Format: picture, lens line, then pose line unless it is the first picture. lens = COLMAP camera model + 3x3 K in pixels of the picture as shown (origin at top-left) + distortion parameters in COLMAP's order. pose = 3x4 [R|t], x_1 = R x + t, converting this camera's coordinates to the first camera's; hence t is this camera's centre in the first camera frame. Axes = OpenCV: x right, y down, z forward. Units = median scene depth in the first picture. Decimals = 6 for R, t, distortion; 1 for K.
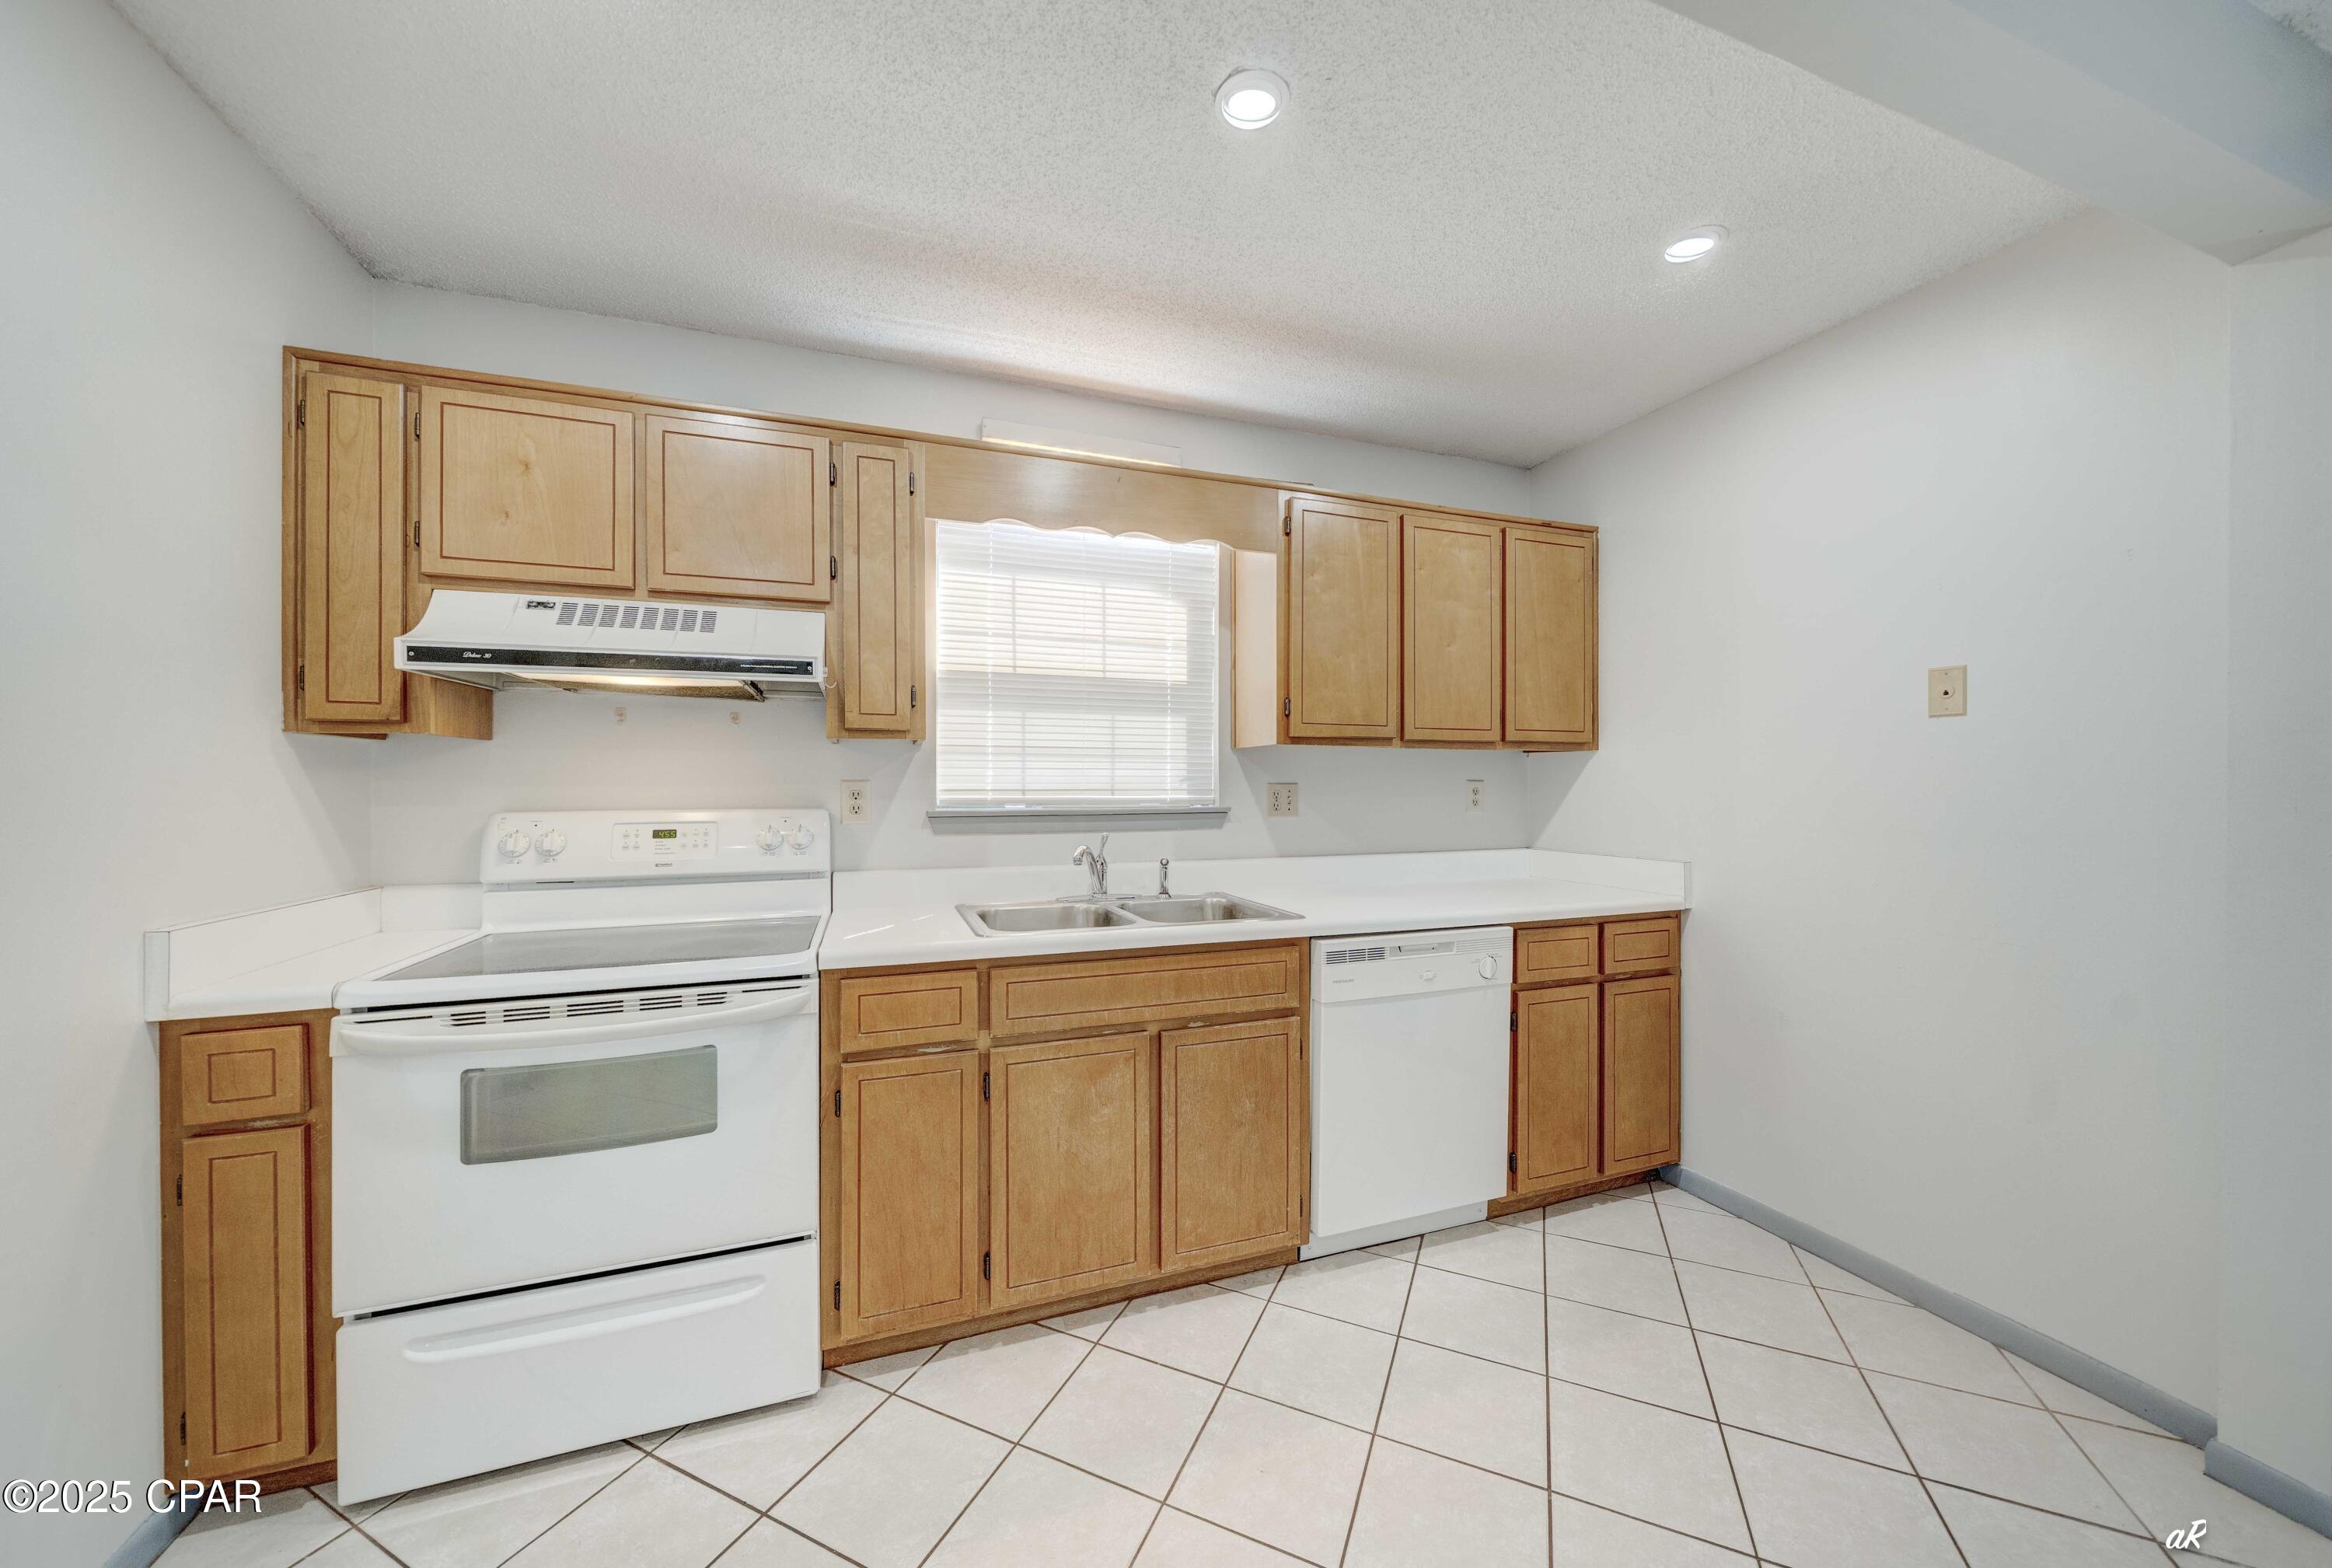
lens RADIAL K [[803.9, 0, 1162.8], [0, 803.9, 782.8], [0, 0, 1]] dist [-0.004687, 0.000033]
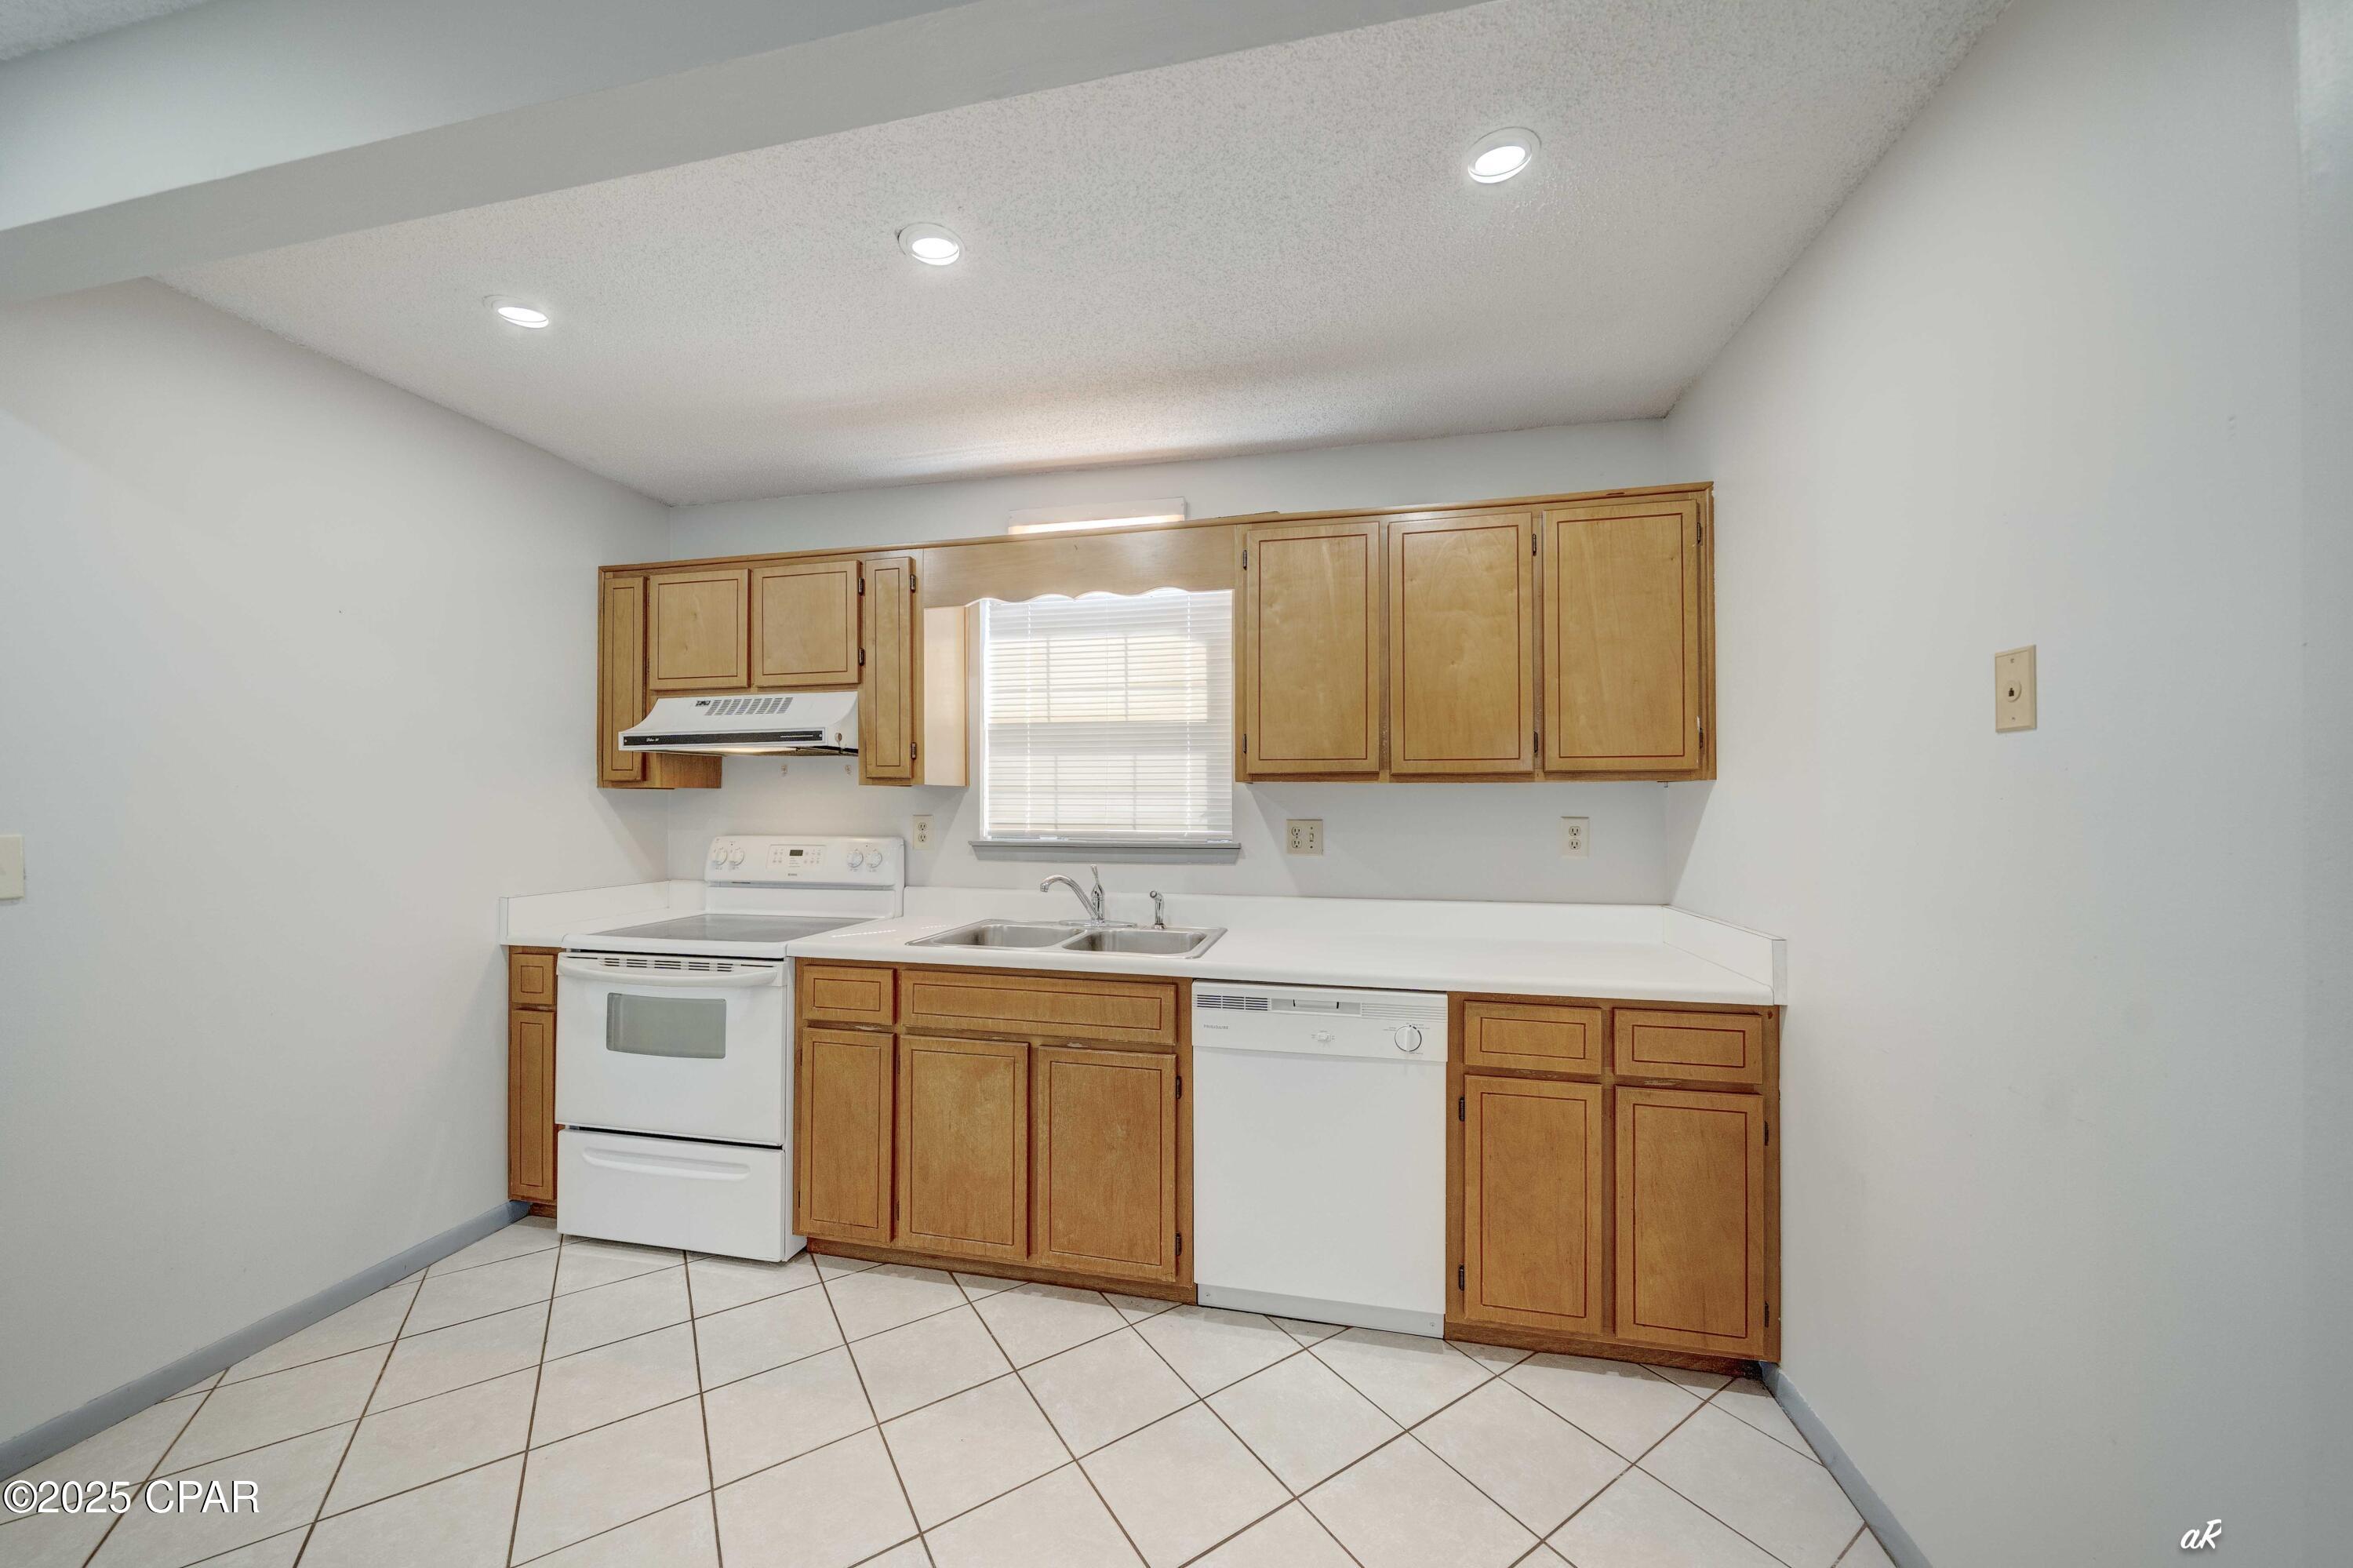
lens RADIAL K [[811.1, 0, 1181.4], [0, 811.1, 794.2], [0, 0, 1]] dist [-0.004687, 0.000033]
pose [[0.849109, -0.004581, -0.528198, 0.702237], [-0.001263, 0.999942, -0.010704, -0.025173], [0.528216, 0.009756, 0.849054, 0.135297]]
